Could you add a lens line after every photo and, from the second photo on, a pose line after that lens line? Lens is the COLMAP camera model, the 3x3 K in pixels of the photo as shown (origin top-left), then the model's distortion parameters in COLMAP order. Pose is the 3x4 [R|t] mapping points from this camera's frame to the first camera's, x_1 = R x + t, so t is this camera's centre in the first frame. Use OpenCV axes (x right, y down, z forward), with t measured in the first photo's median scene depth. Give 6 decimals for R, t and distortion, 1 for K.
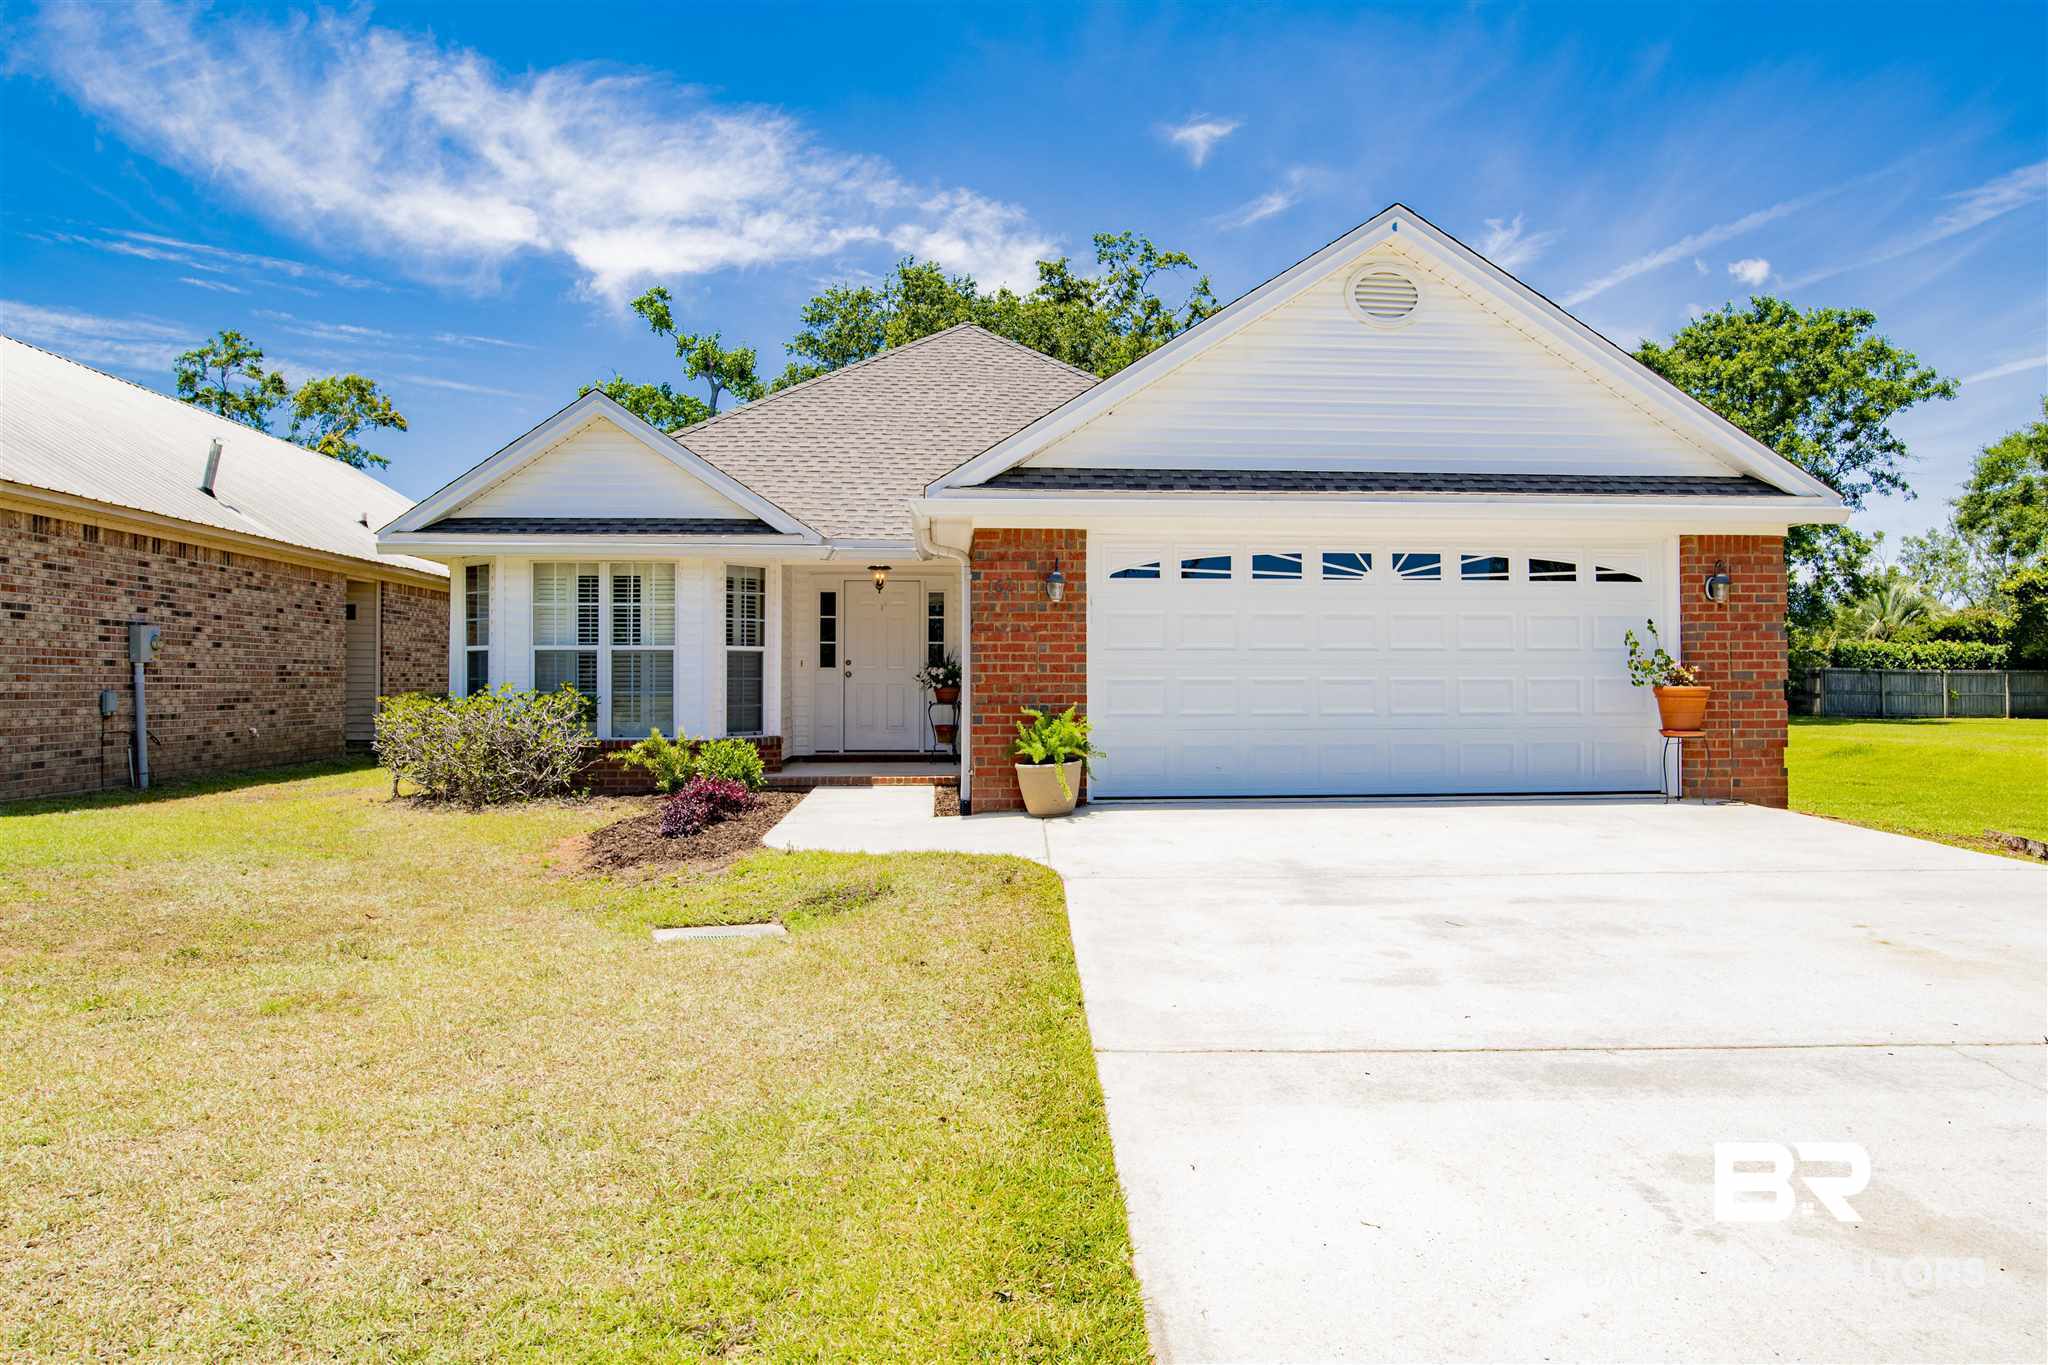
lens RADIAL K [[1299.4, 0, 1021.9], [0, 1299.4, 682.8], [0, 0, 1]] dist [-0.041250, 0.002023]
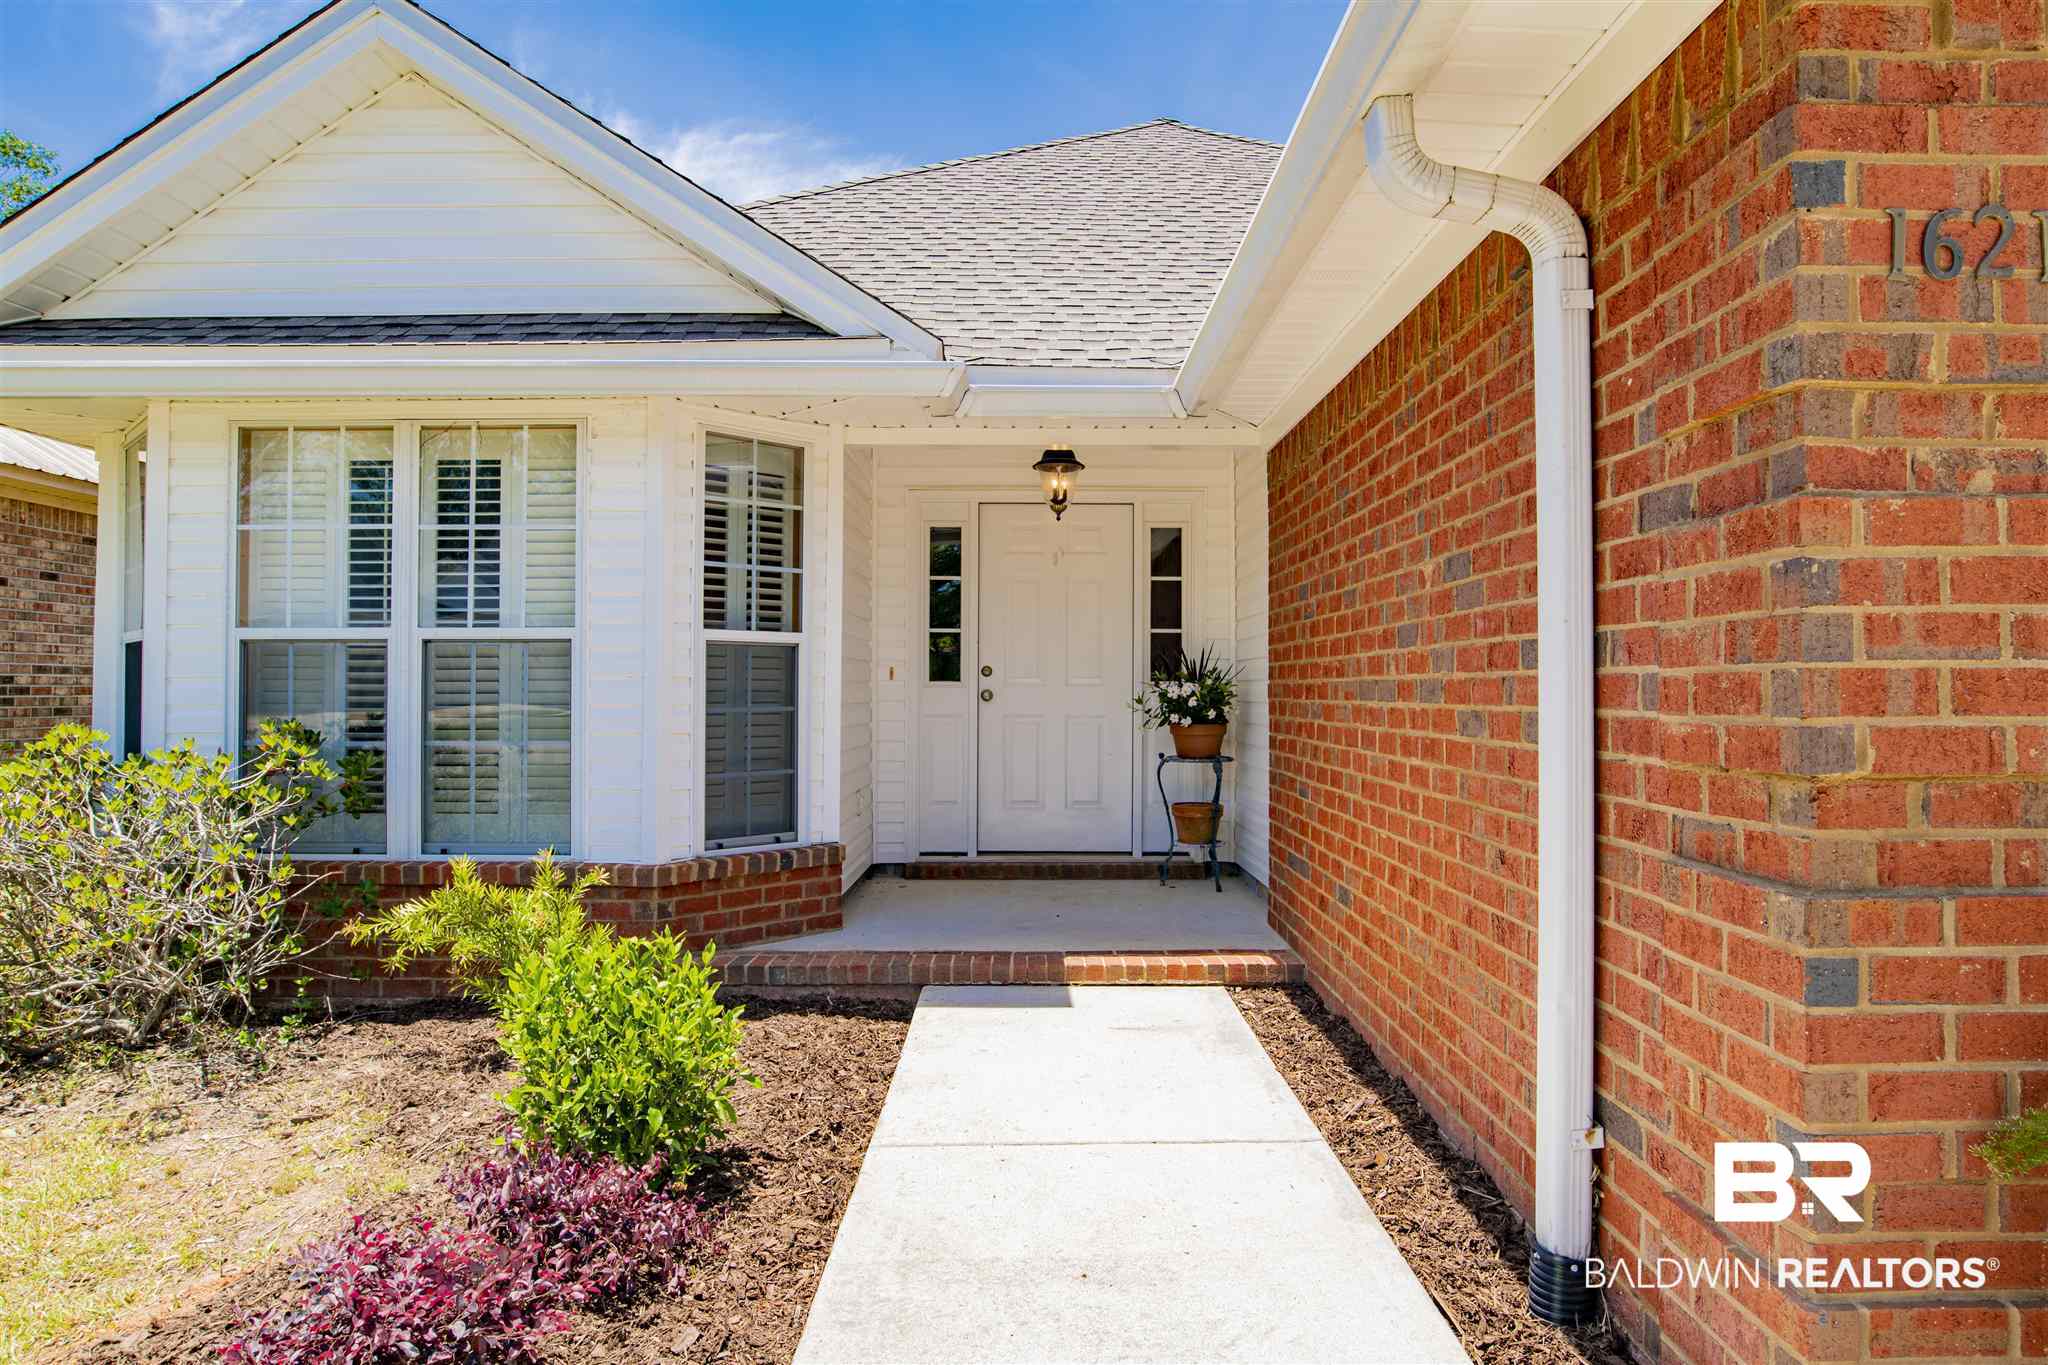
lens RADIAL K [[1223.2, 0, 1023.6], [0, 1223.2, 671.9], [0, 0, 1]] dist [-0.027359, 0.000807]
pose [[0.997614, 0.000720, -0.069029, -0.093968], [-0.001948, 0.999841, -0.017737, -0.007702], [0.069006, 0.017829, 0.997457, 0.578755]]
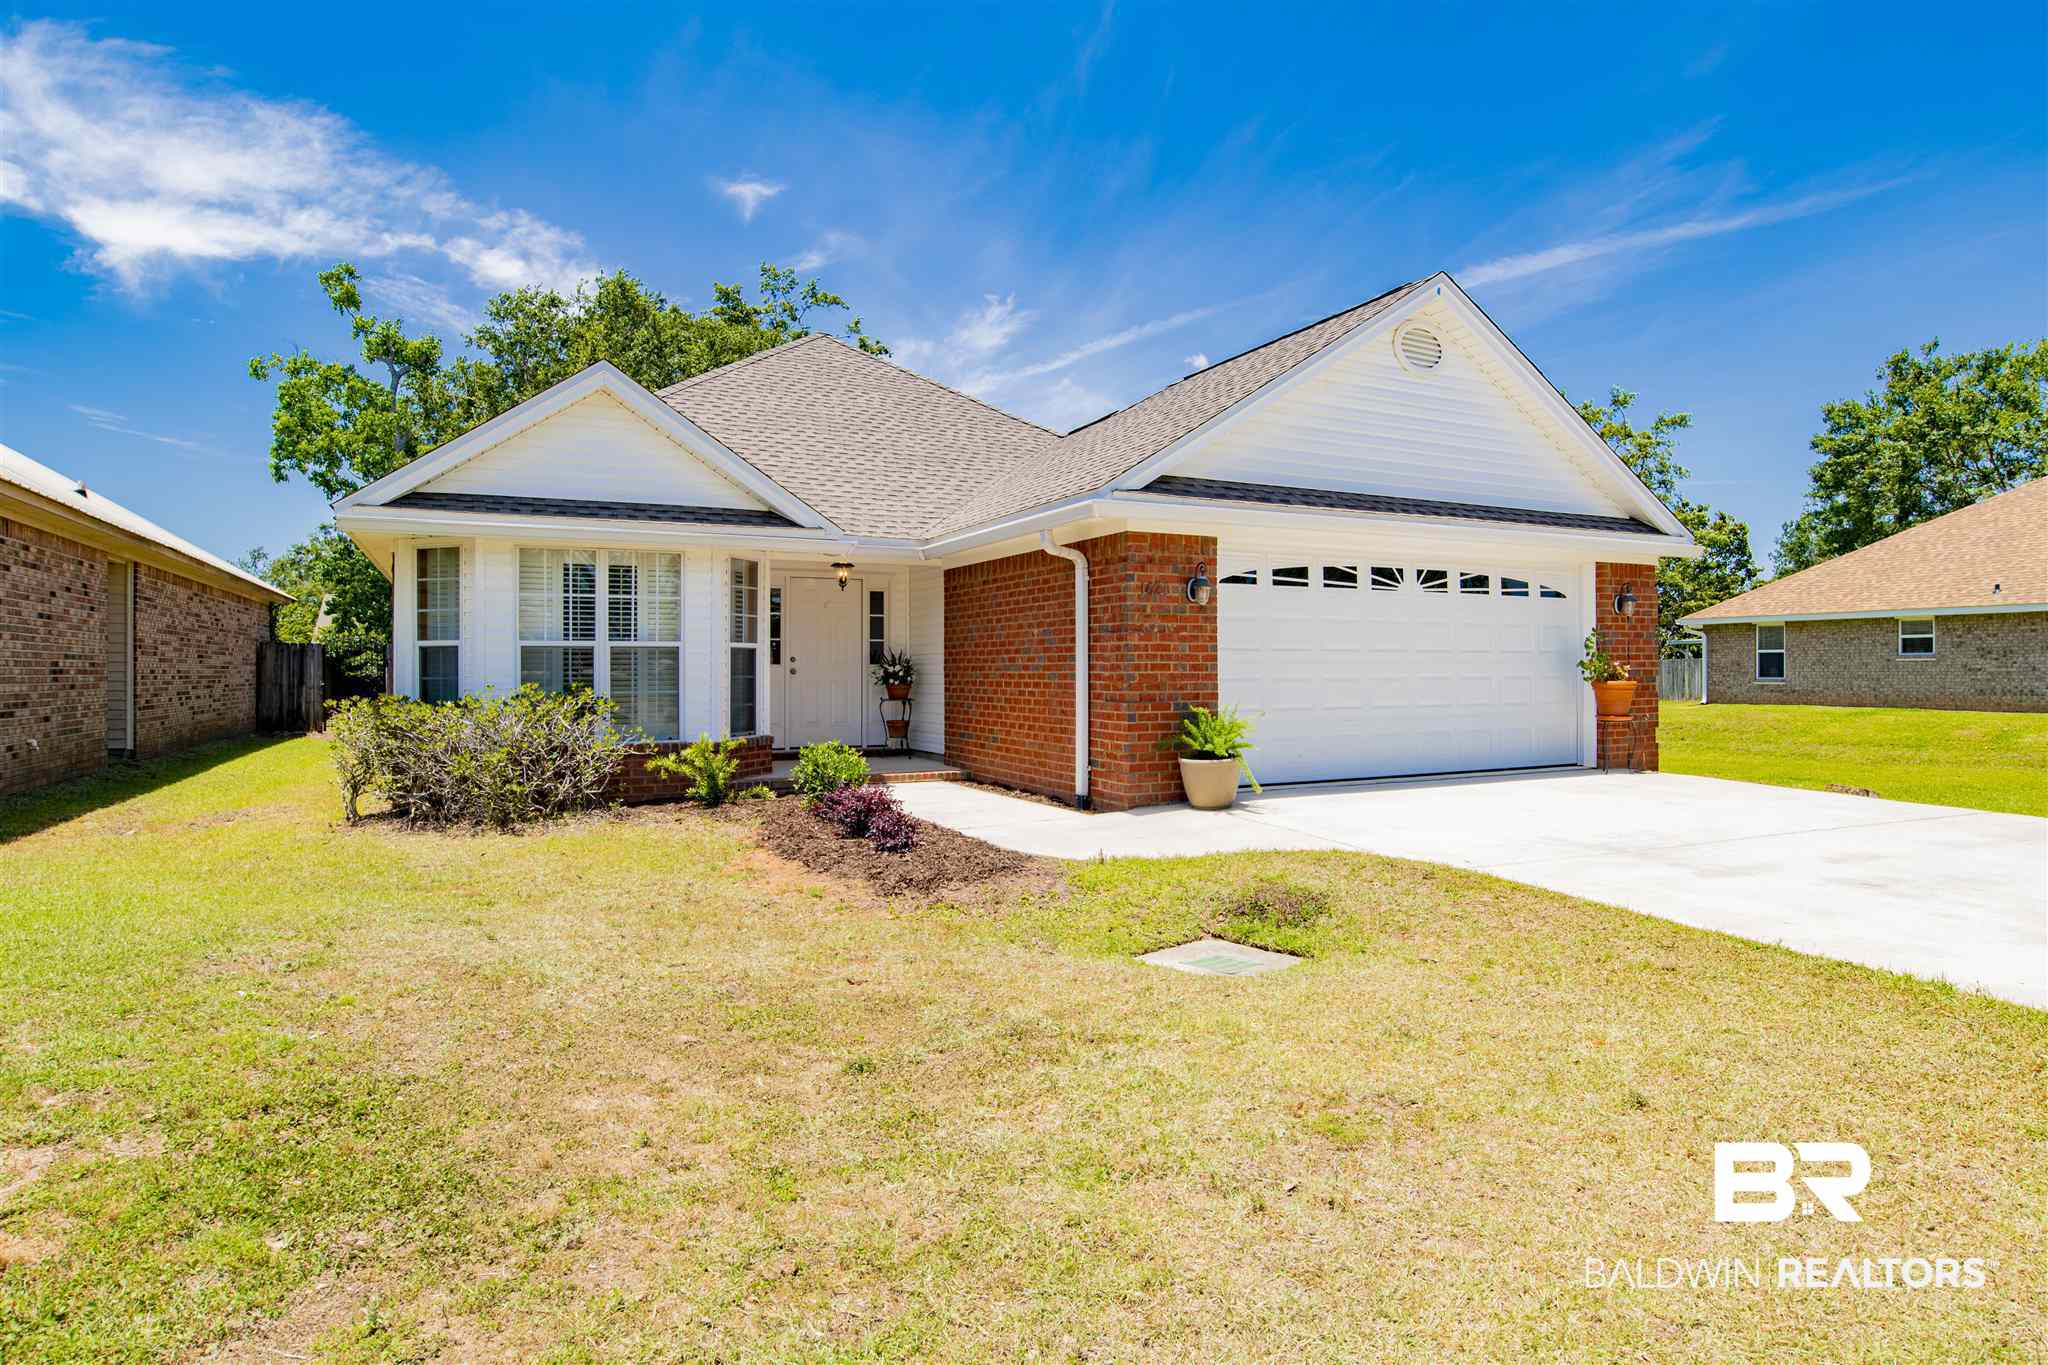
lens RADIAL K [[1120.1, 0, 1021.6], [0, 1120.1, 676.9], [0, 0, 1]] dist [-0.051922, 0.019222]
pose [[0.926002, -0.004113, 0.377495, -0.315185], [0.003070, 0.999990, 0.003365, -0.004864], [-0.377505, -0.001958, 0.926005, 0.148832]]
